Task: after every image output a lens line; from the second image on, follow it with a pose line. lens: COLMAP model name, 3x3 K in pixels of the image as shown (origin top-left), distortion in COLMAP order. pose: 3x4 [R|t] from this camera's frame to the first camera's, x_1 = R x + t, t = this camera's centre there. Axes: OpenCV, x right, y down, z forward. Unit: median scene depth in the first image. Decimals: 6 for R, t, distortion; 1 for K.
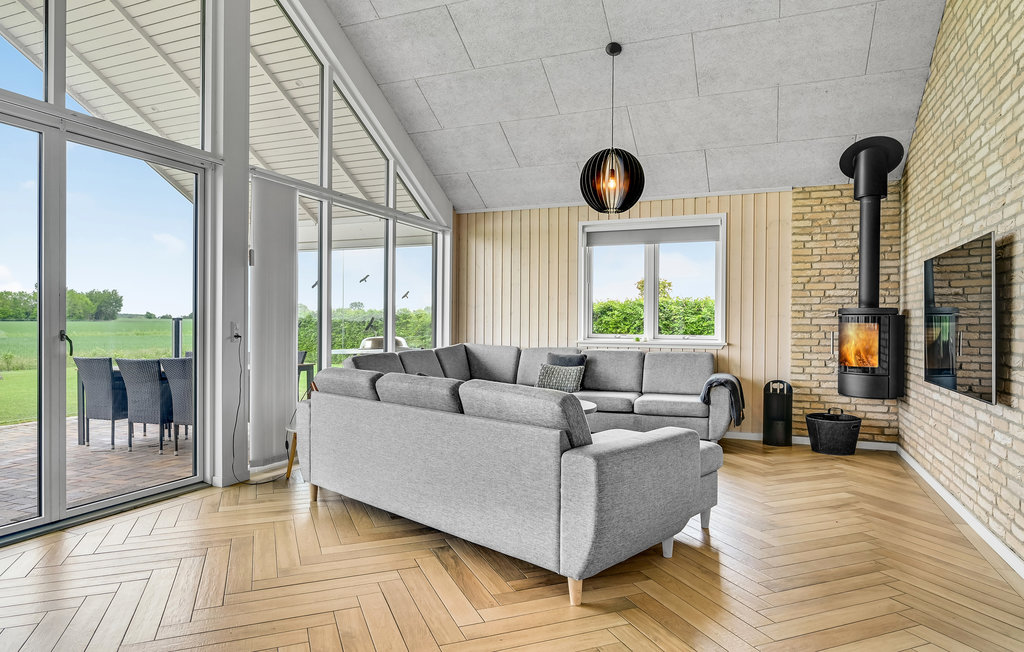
lens RADIAL K [[627.8, 0, 512.0], [0, 627.8, 326.0], [0, 0, 1]] dist [-0.002018, -0.000271]
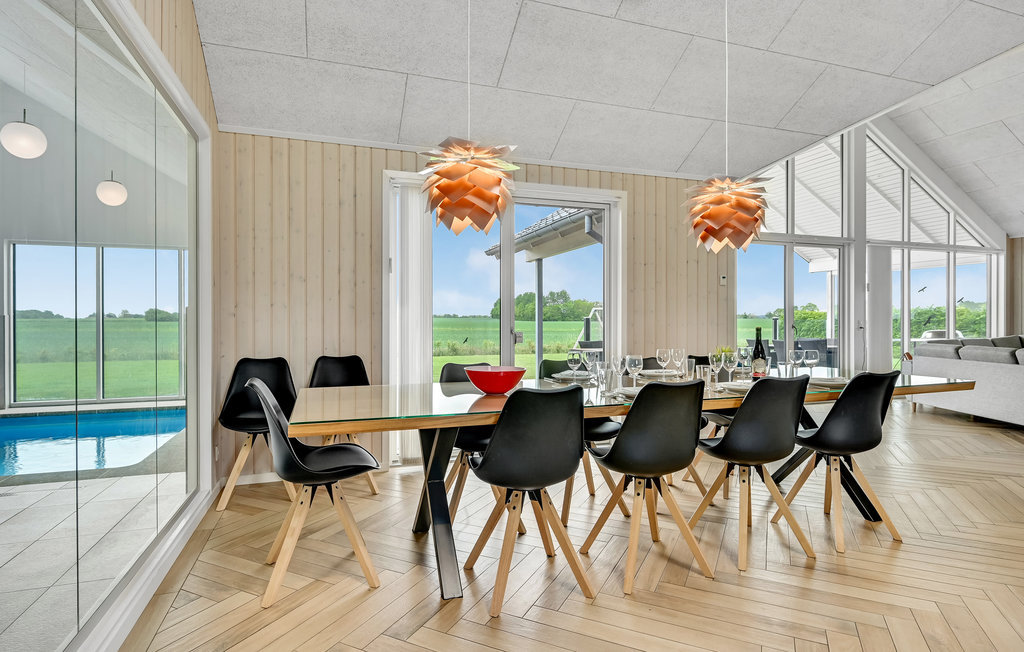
lens RADIAL K [[526.1, 0, 512.4], [0, 526.1, 322.8], [0, 0, 1]] dist [-0.005207, -0.001708]
pose [[0.664197, -0.004813, -0.747542, 0.054451], [0.003399, 0.999988, -0.003418, 0.002117], [0.747550, -0.000271, 0.664205, -0.739950]]
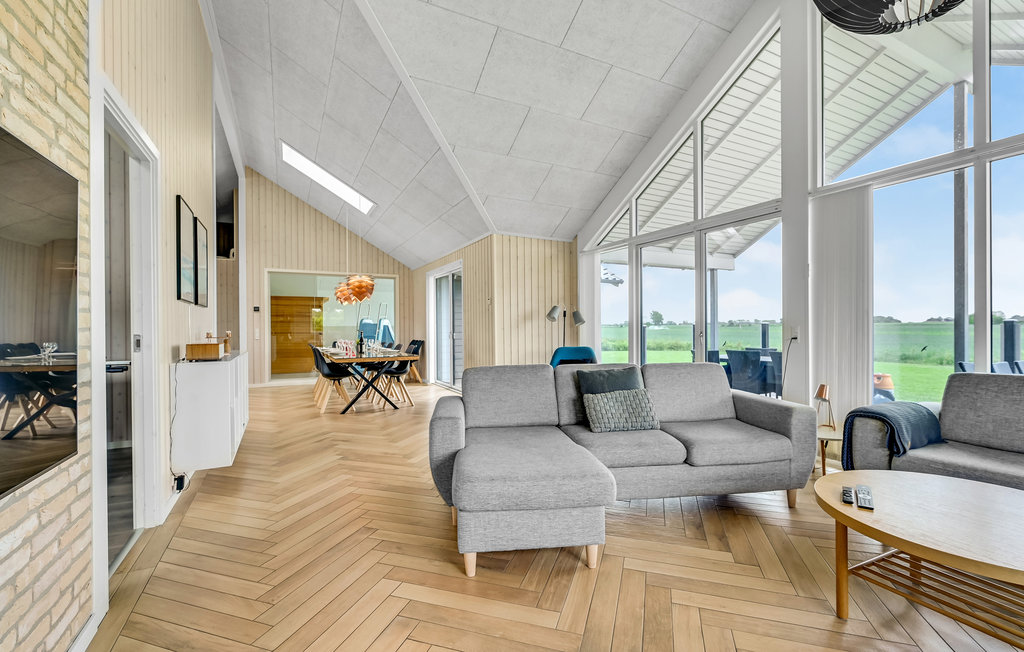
lens RADIAL K [[448.7, 0, 512.0], [0, 448.7, 326.0], [0, 0, 1]] dist [0.000504, -0.000061]
pose [[-0.647032, -0.004146, -0.762452, 0.472632], [0.000226, 0.999984, -0.005629, -0.001108], [0.762463, -0.003814, -0.647021, 0.921936]]
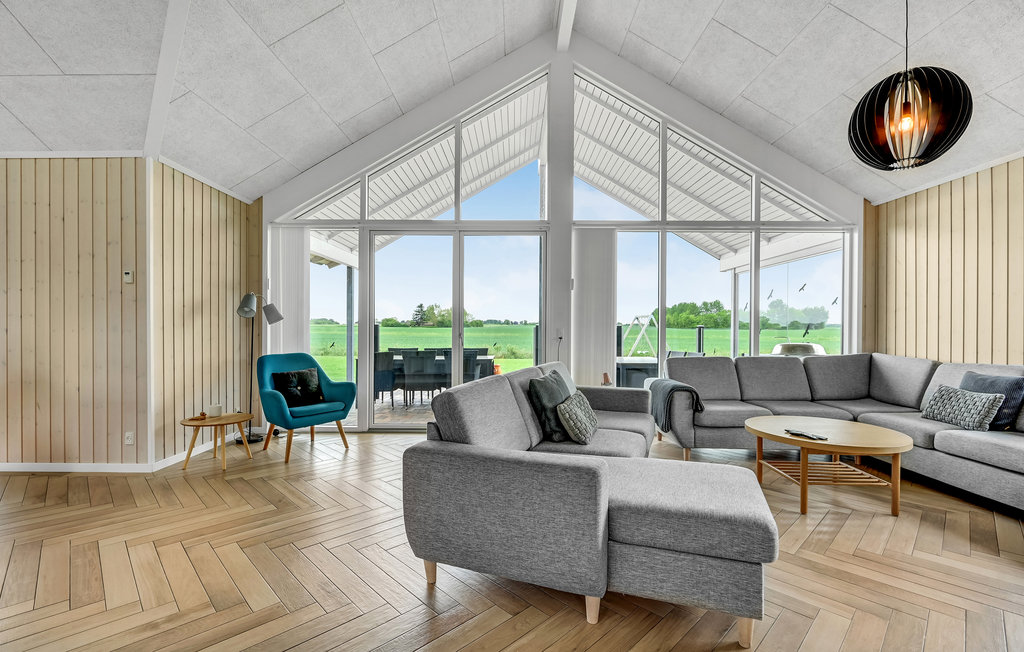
lens RADIAL K [[448.7, 0, 512.0], [0, 448.7, 326.0], [0, 0, 1]] dist [0.000504, -0.000061]
pose [[0.372088, -0.007813, -0.928165, 0.419552], [-0.006628, 0.999917, -0.011074, 0.001156], [0.928174, 0.010273, 0.372005, 0.394428]]
